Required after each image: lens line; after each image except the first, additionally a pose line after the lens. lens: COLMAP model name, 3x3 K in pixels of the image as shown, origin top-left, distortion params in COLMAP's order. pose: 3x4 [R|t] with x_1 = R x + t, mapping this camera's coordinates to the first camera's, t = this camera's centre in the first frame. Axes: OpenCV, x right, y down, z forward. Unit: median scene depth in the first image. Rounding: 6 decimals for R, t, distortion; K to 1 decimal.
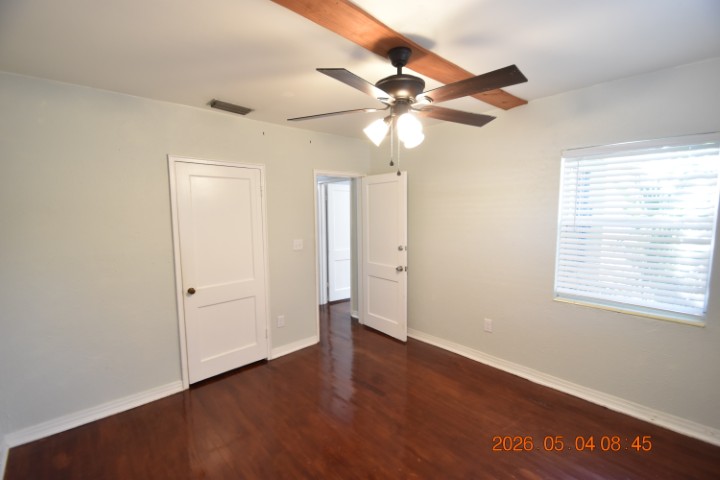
lens RADIAL K [[315.3, 0, 360.0], [0, 315.3, 243.2], [0, 0, 1]] dist [0.005694, -0.007786]
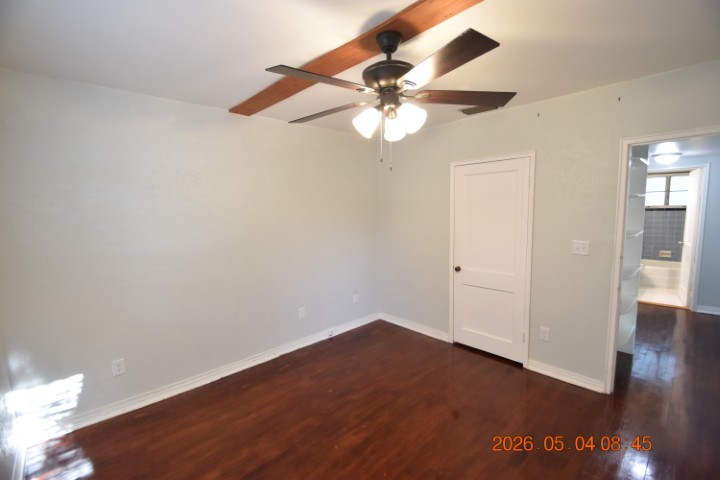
lens RADIAL K [[315.3, 0, 356.5], [0, 315.3, 243.7], [0, 0, 1]] dist [0.005694, -0.007786]
pose [[0.001552, 0.125600, -0.992080, 0.654881], [-0.077533, 0.989110, 0.125103, -0.067616], [0.996989, 0.076725, 0.011274, 0.551897]]
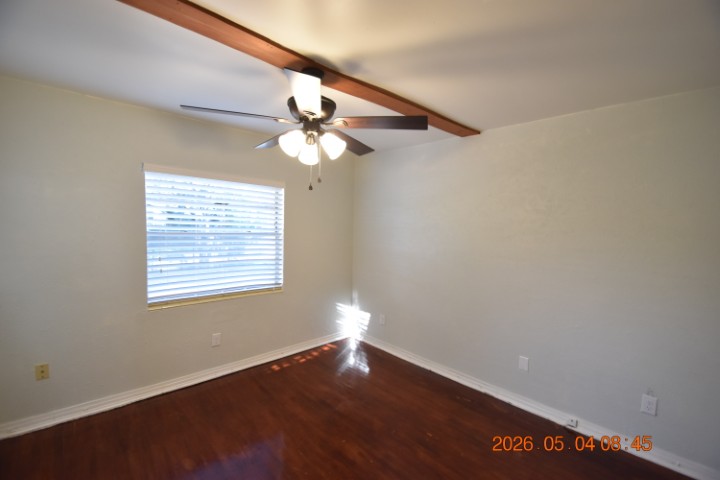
lens RADIAL K [[315.3, 0, 355.7], [0, 315.3, 237.6], [0, 0, 1]] dist [0.005694, -0.007786]
pose [[-0.999912, -0.013243, -0.000853, -0.015512], [-0.013233, 0.990152, 0.139368, -0.124538], [-0.001001, 0.139367, -0.990240, 1.247069]]
